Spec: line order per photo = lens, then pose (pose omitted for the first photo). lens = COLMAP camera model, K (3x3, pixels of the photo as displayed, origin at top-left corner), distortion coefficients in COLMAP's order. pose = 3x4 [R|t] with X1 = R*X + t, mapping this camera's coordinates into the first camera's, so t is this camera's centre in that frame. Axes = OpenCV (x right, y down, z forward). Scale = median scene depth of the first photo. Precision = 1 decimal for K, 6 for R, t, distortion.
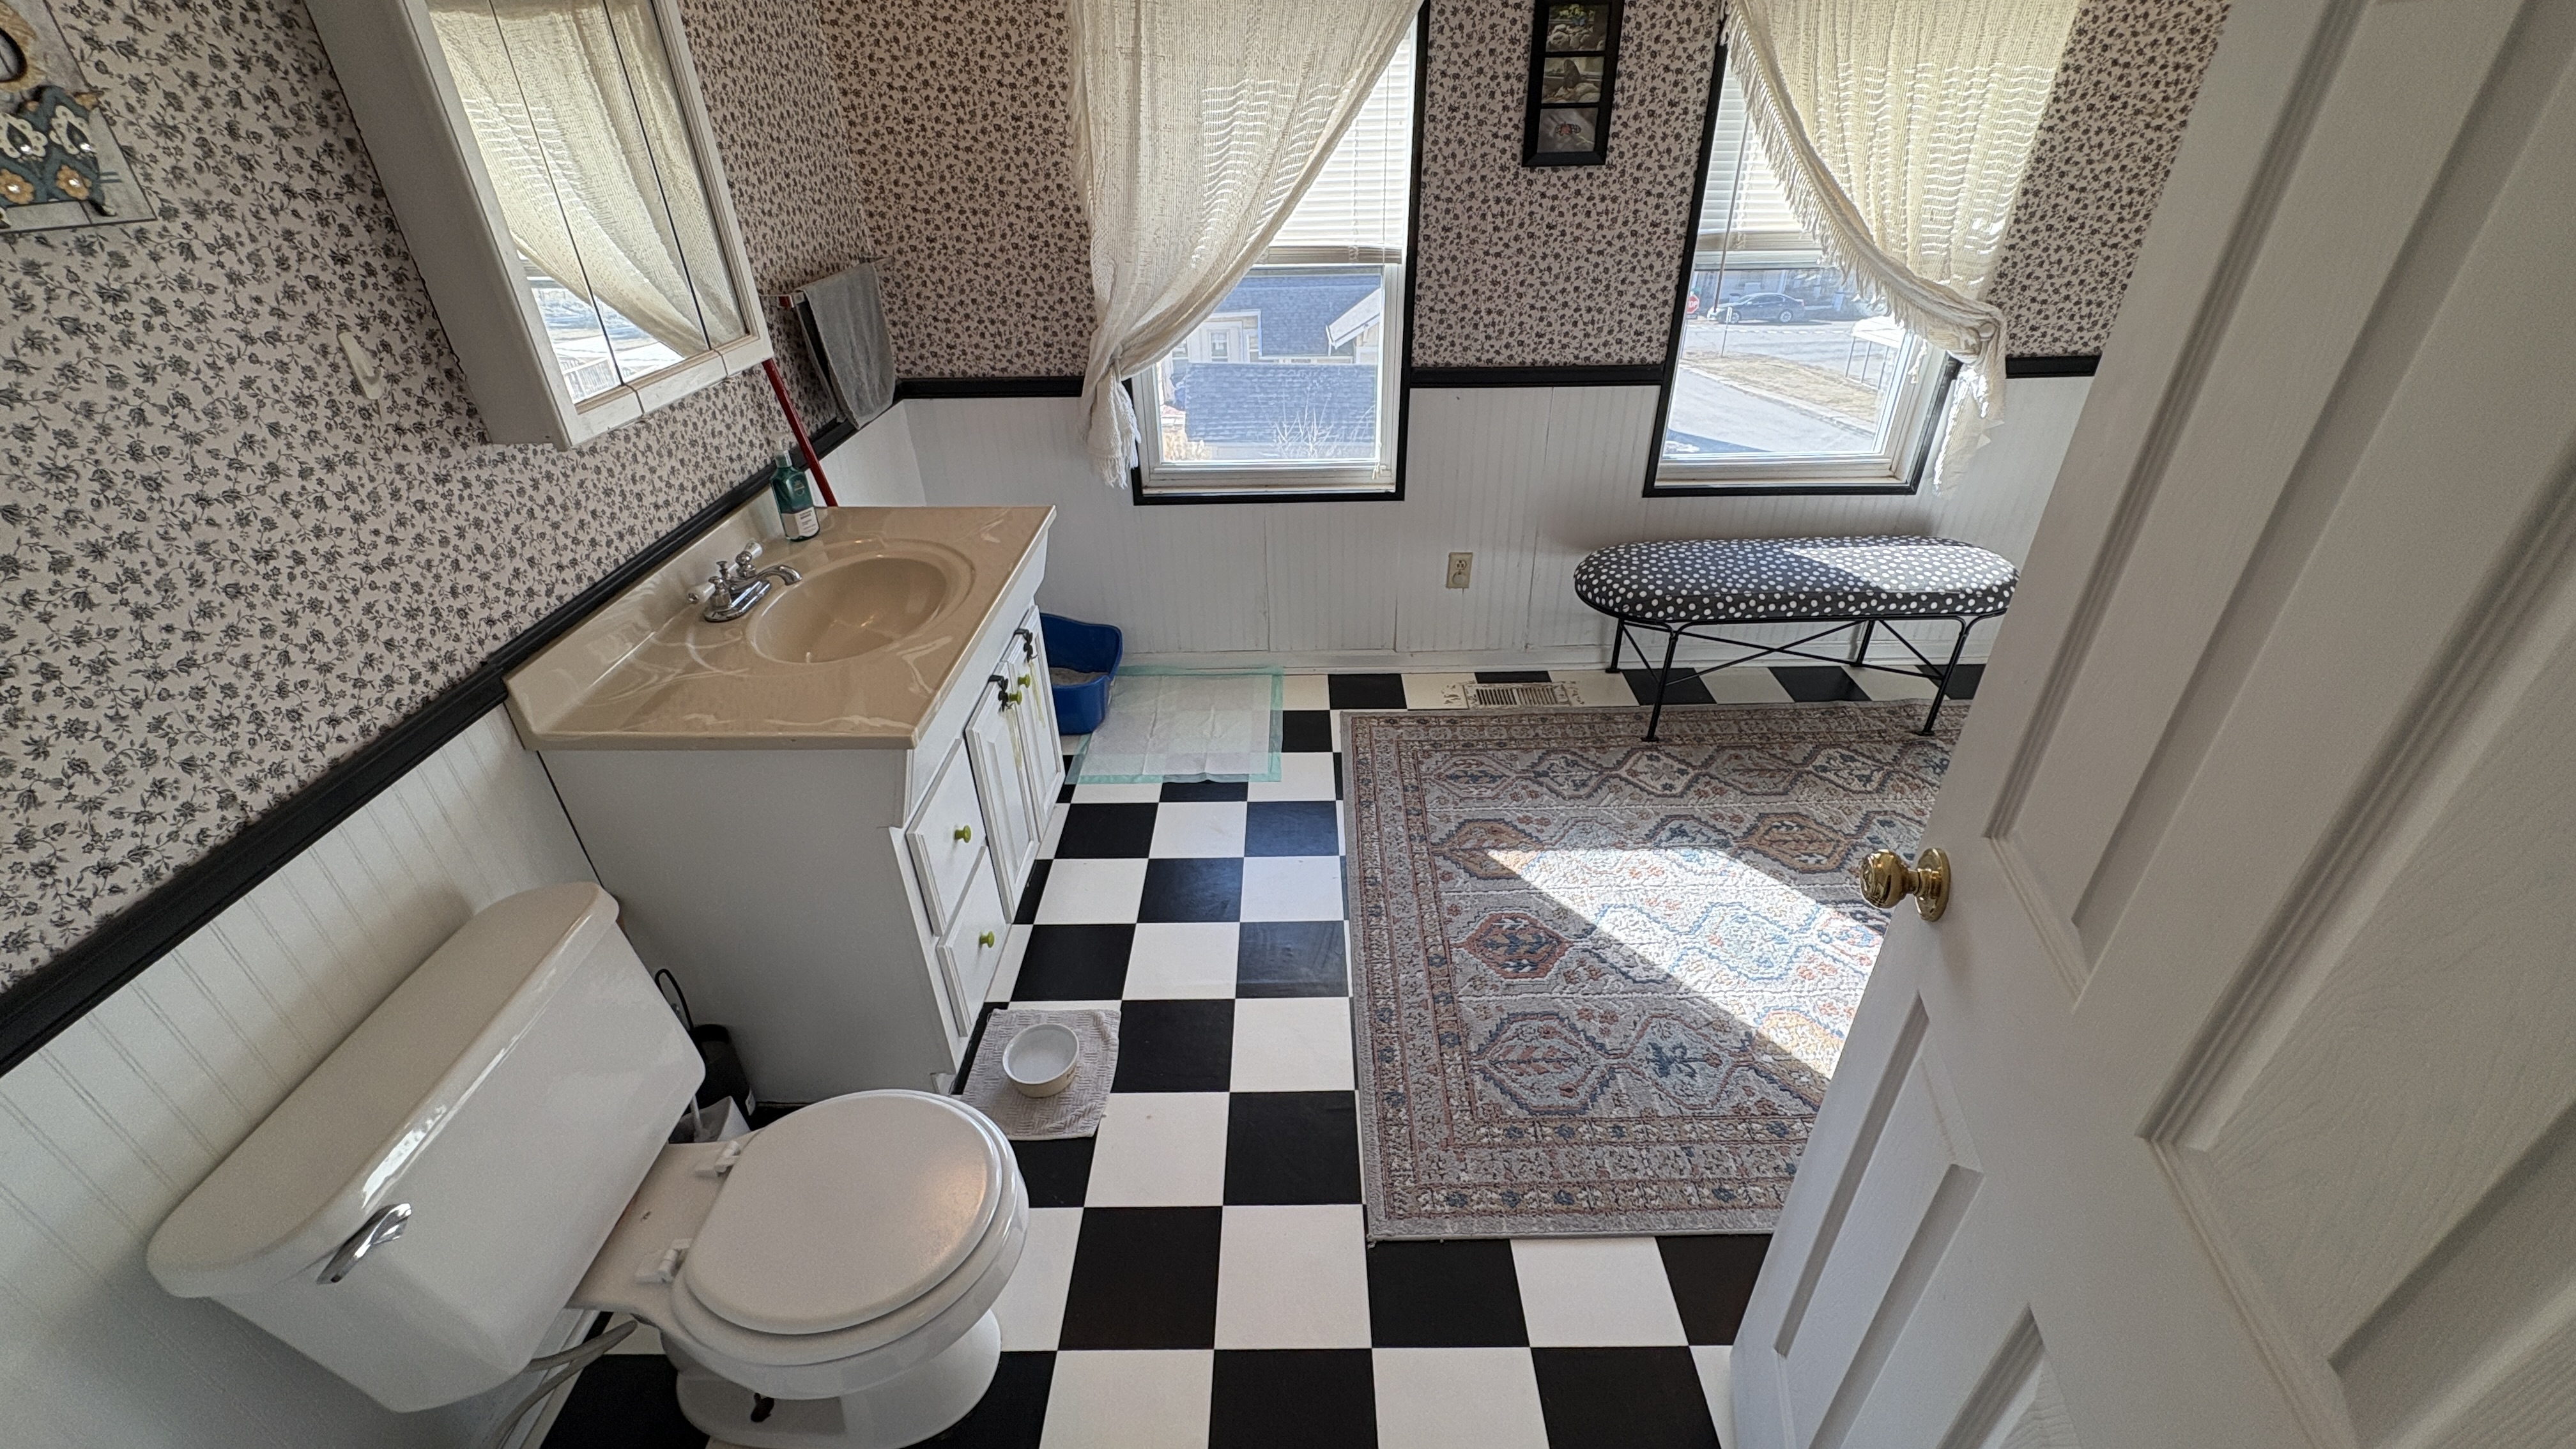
lens RADIAL K [[1023.4, 0, 1289.3], [0, 1023.4, 722.8], [0, 0, 1]] dist [0.000701, -0.000335]
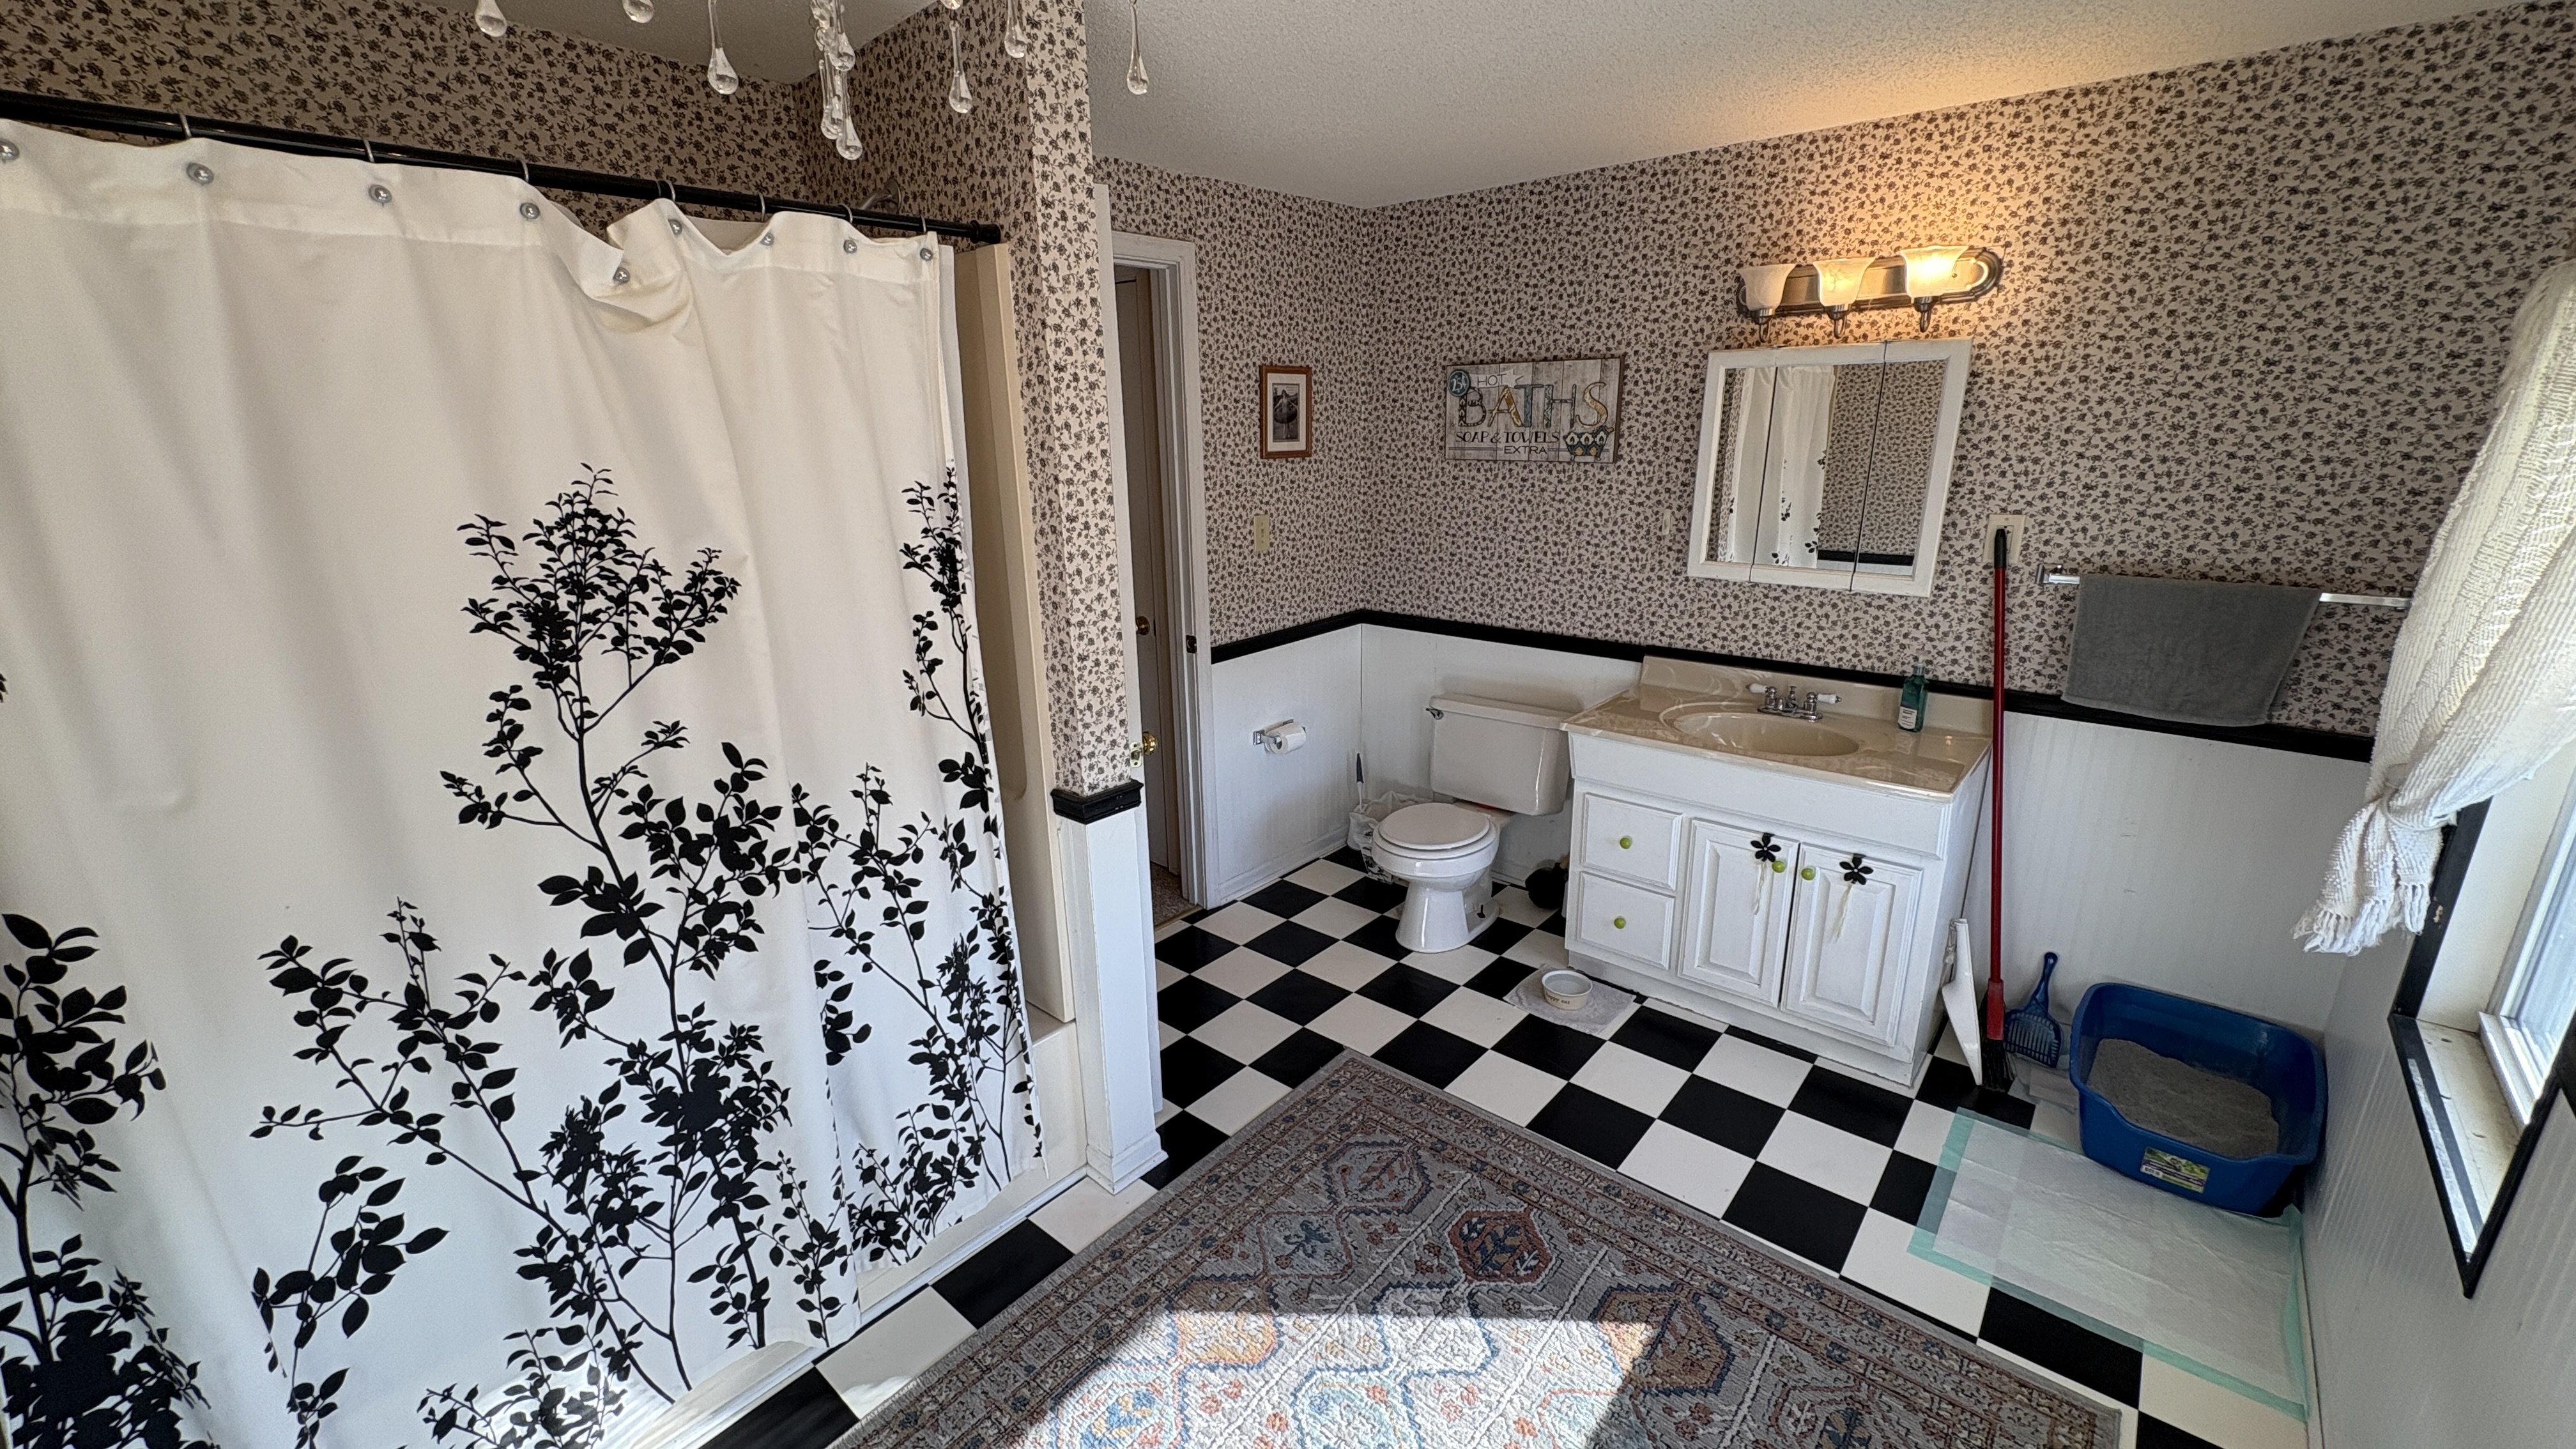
lens RADIAL K [[1023.4, 0, 1290.2], [0, 1023.4, 721.2], [0, 0, 1]] dist [0.000701, -0.000335]
pose [[-0.645616, 0.246292, -0.722855, 0.758432], [-0.371404, 0.725809, 0.579017, -0.511395], [0.667262, 0.642294, -0.377120, 0.760356]]
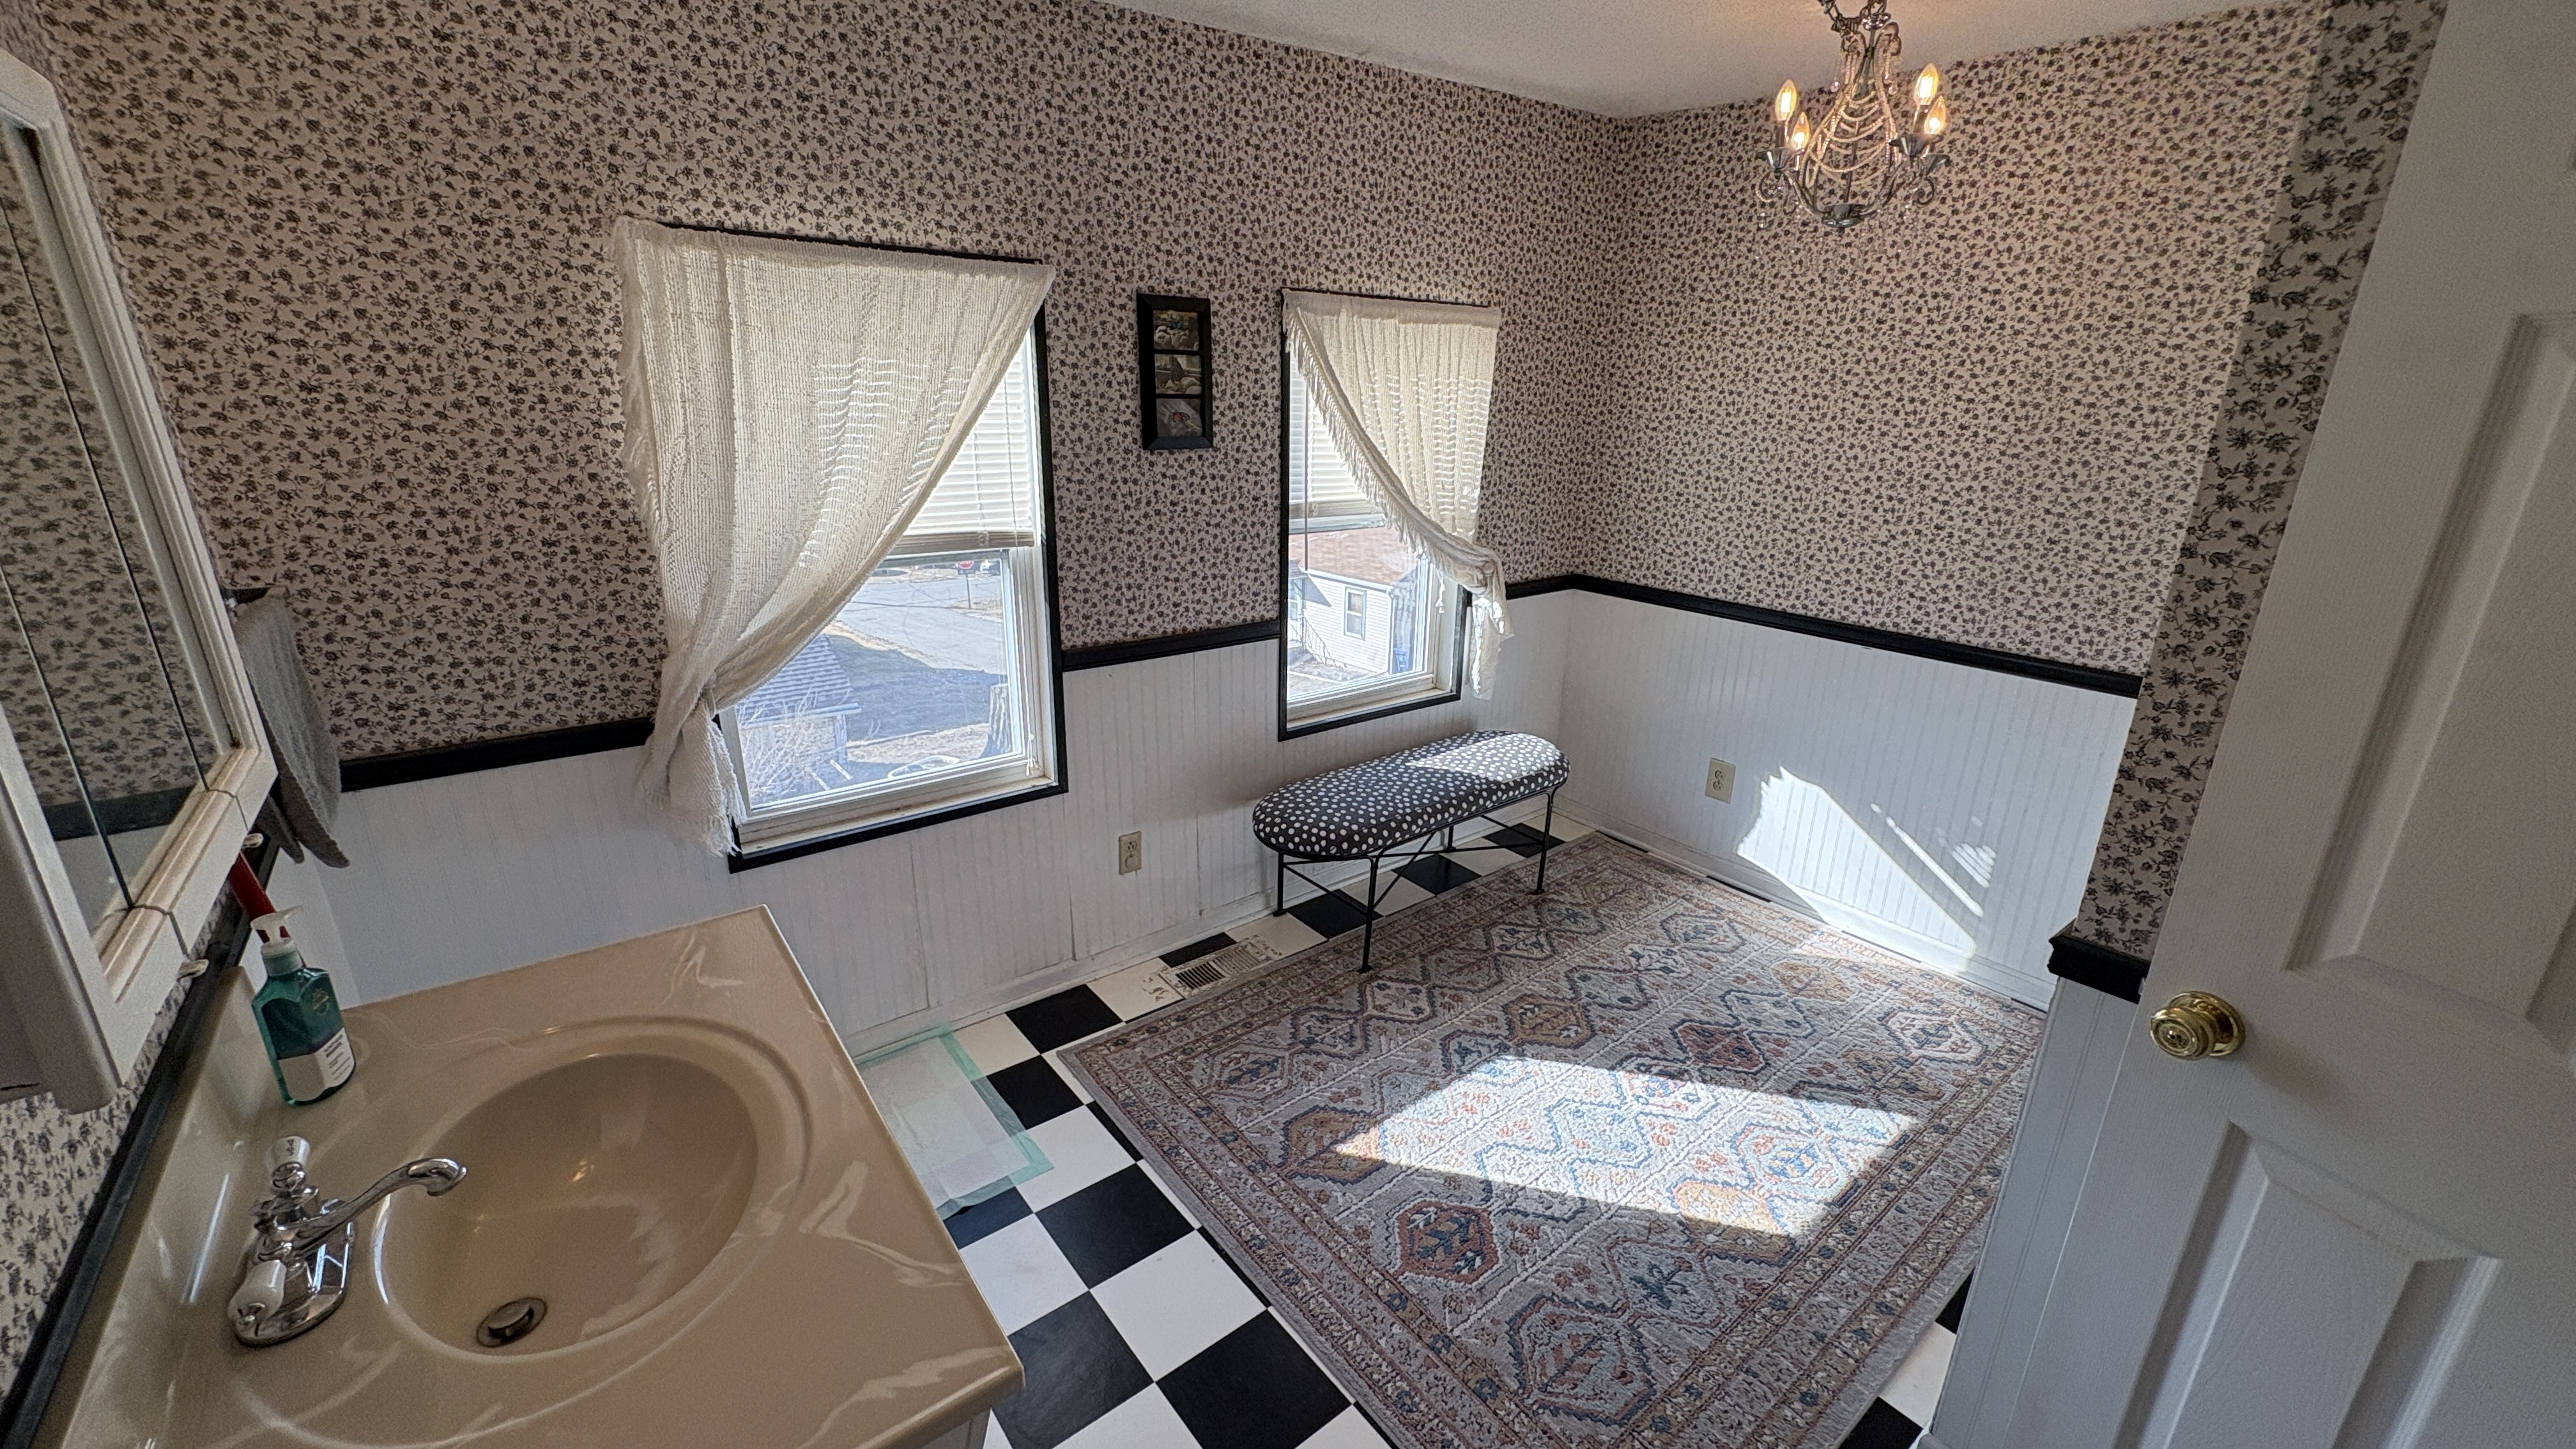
lens RADIAL K [[1023.4, 0, 1288.7], [0, 1023.4, 722.8], [0, 0, 1]] dist [0.000701, -0.000335]
pose [[0.783235, -0.162903, 0.600004, -0.291544], [0.297307, 0.945706, -0.131336, -0.112223], [-0.546032, 0.281253, 0.789142, 0.199057]]
